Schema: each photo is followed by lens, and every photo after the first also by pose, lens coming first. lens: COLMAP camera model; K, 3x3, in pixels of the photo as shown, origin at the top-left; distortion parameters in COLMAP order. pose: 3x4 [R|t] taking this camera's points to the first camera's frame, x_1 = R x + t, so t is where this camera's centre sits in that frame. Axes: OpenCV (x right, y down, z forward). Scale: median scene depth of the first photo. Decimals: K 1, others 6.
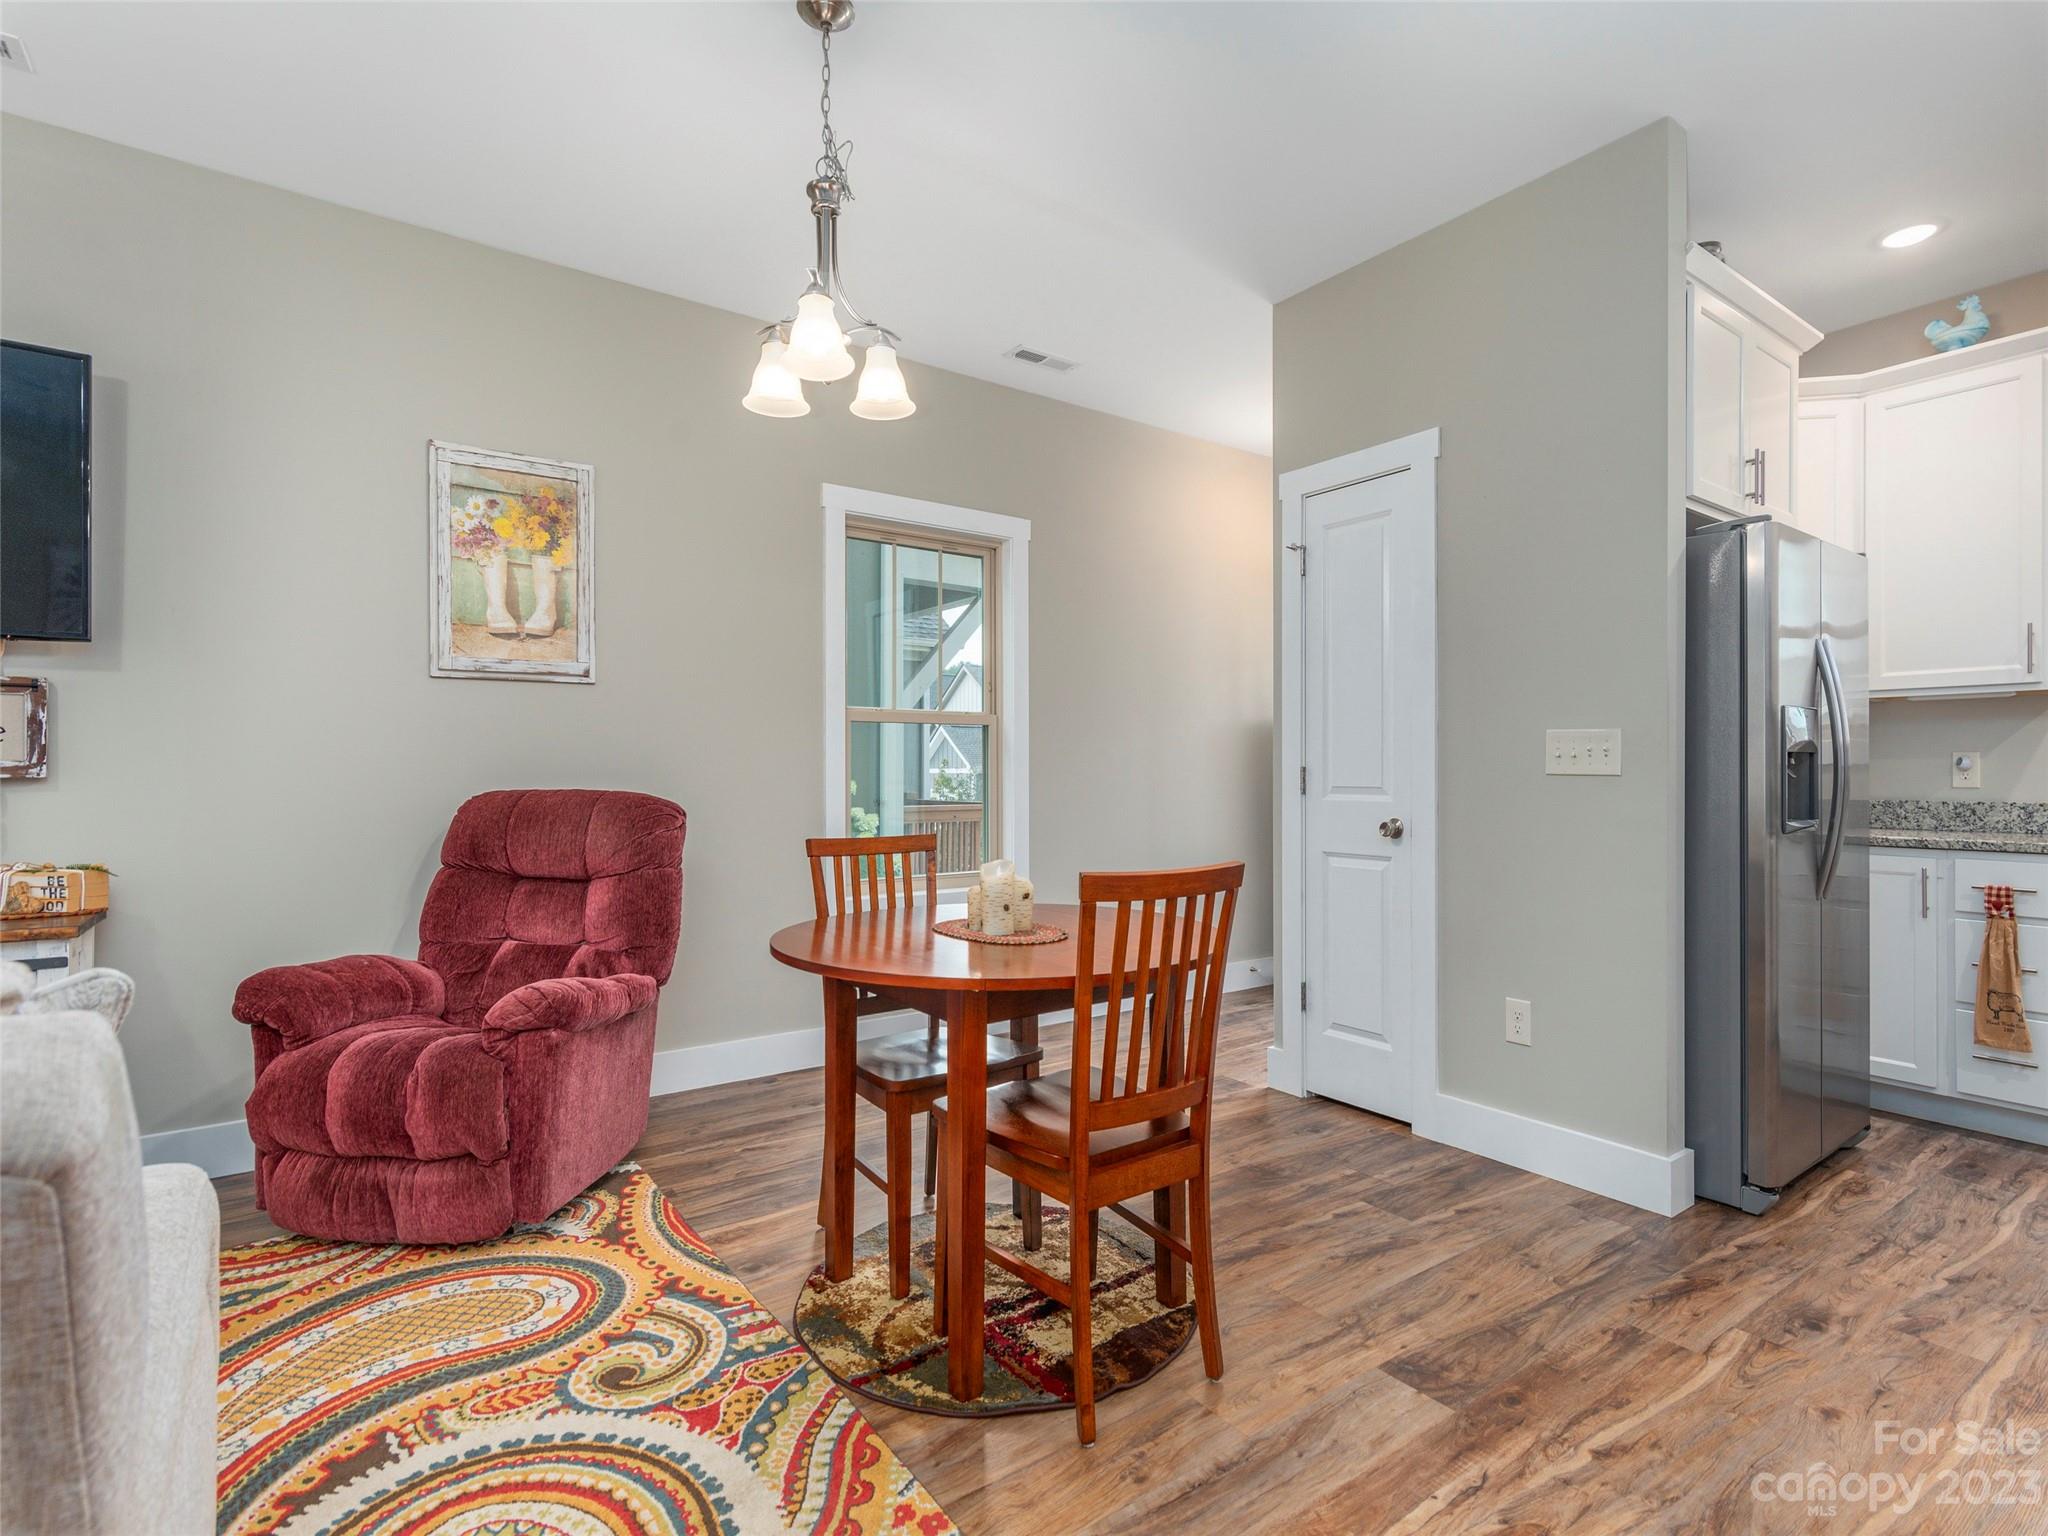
lens RADIAL K [[1006.6, 0, 1015.4], [0, 1006.6, 770.6], [0, 0, 1]] dist [0.010568, -0.001982]
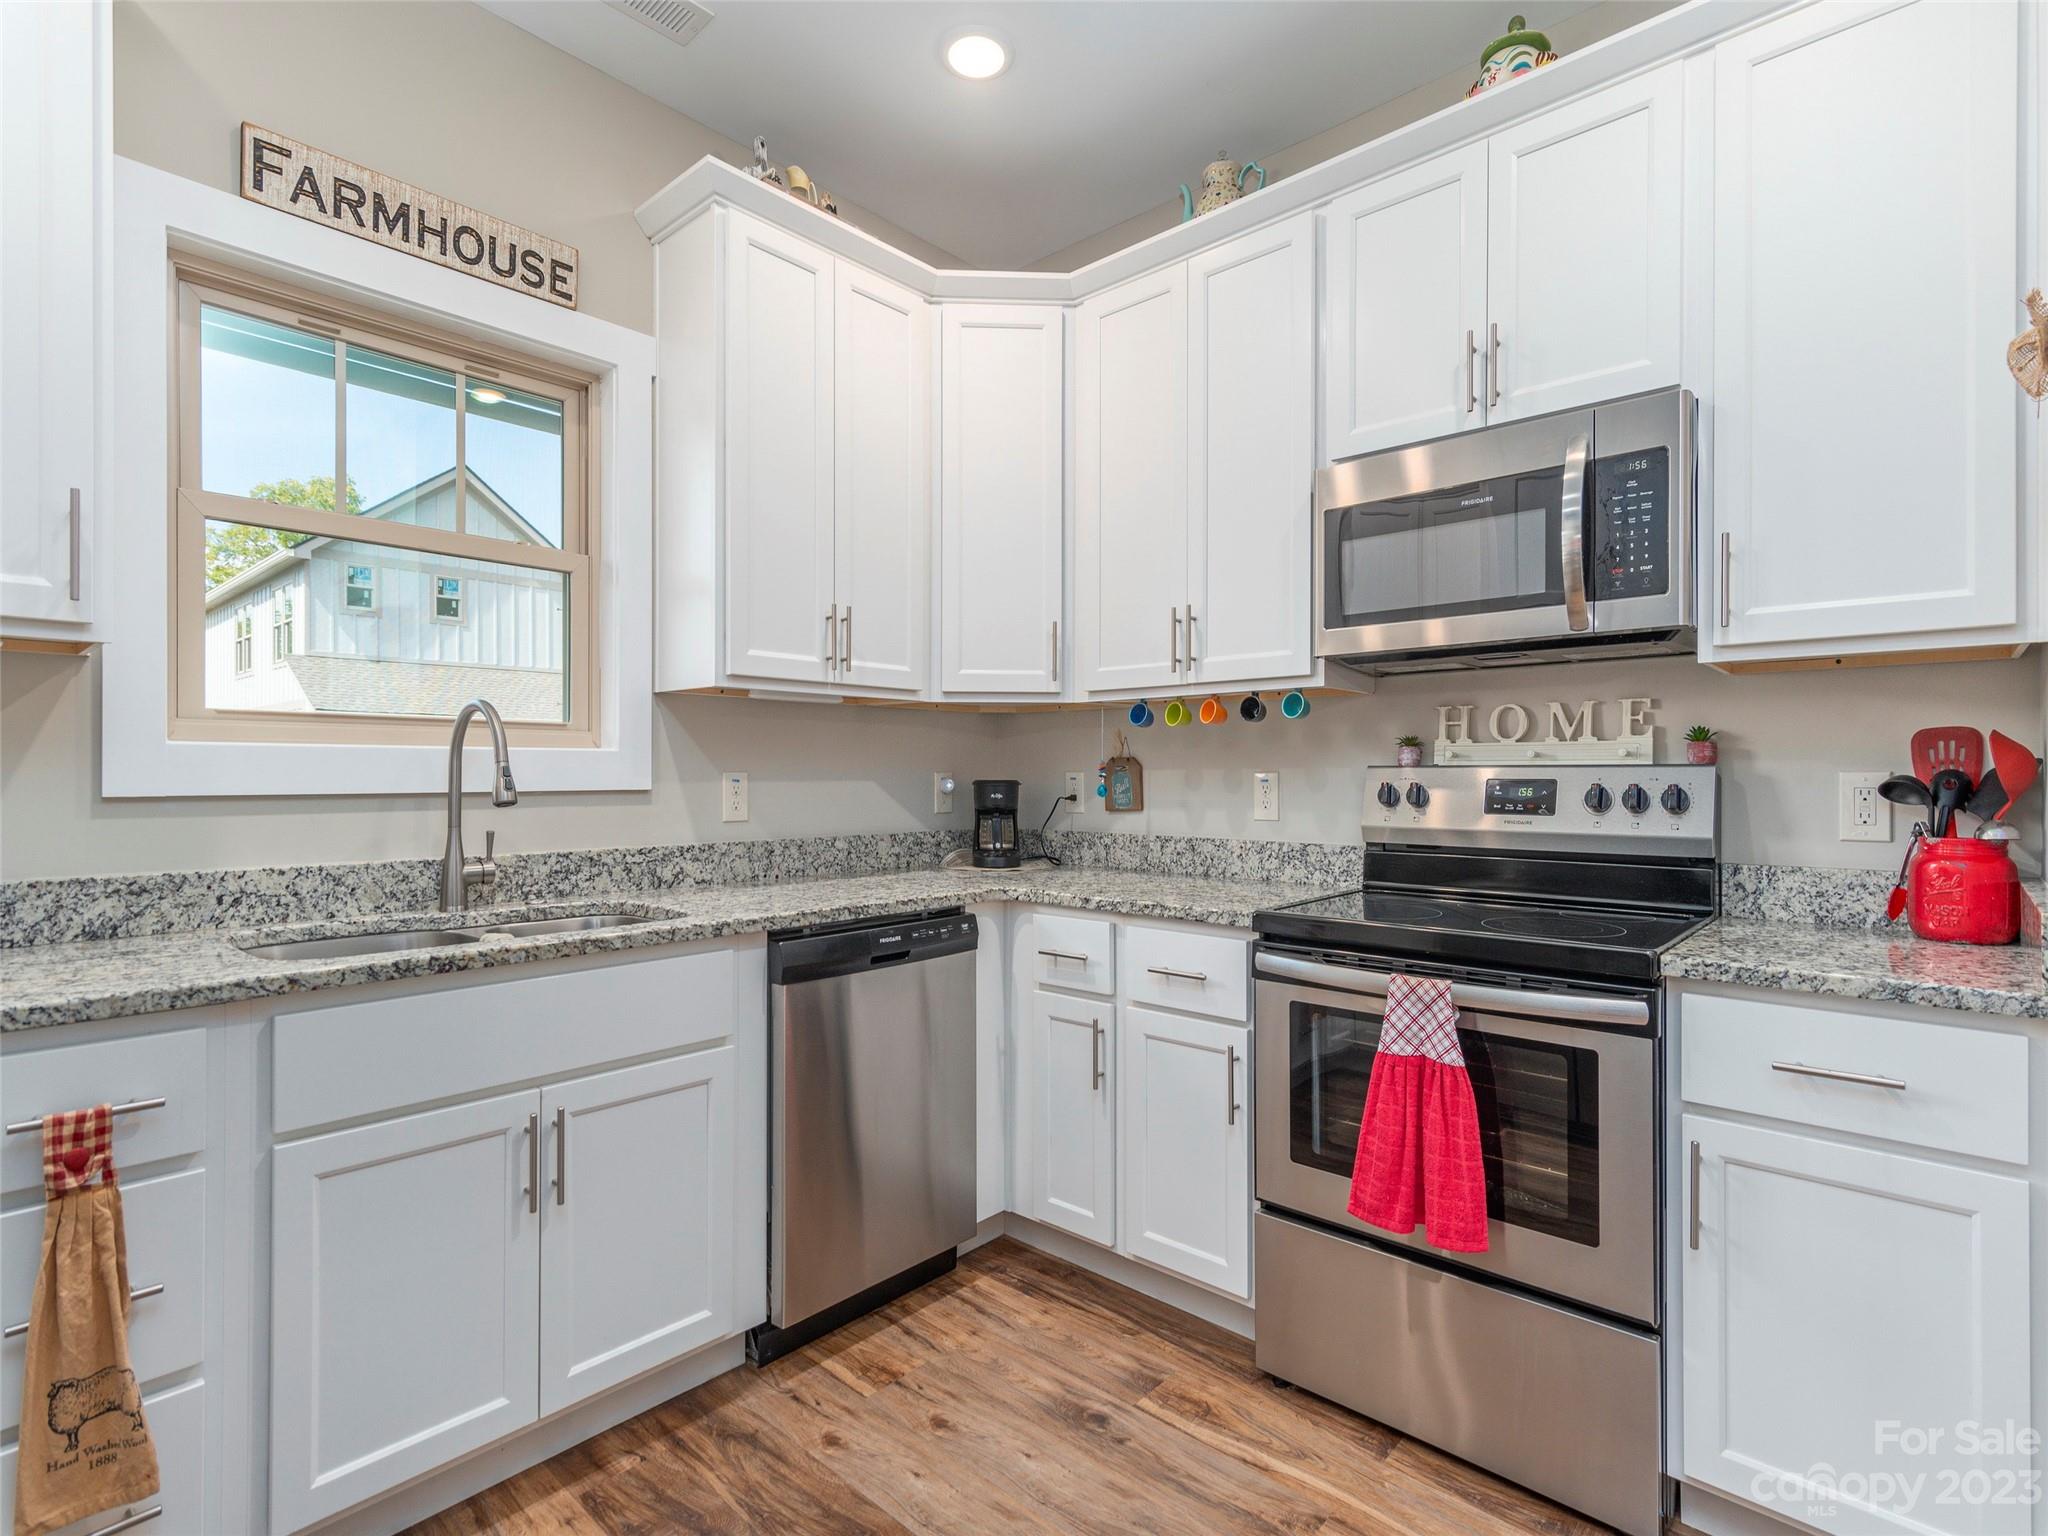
lens RADIAL K [[1006.6, 0, 1019.1], [0, 1006.6, 774.6], [0, 0, 1]] dist [0.010568, -0.001982]
pose [[-0.217943, 0.001294, 0.975961, 0.534137], [-0.004805, 0.999986, -0.002399, -0.022935], [-0.975950, -0.005212, -0.217934, 0.783193]]
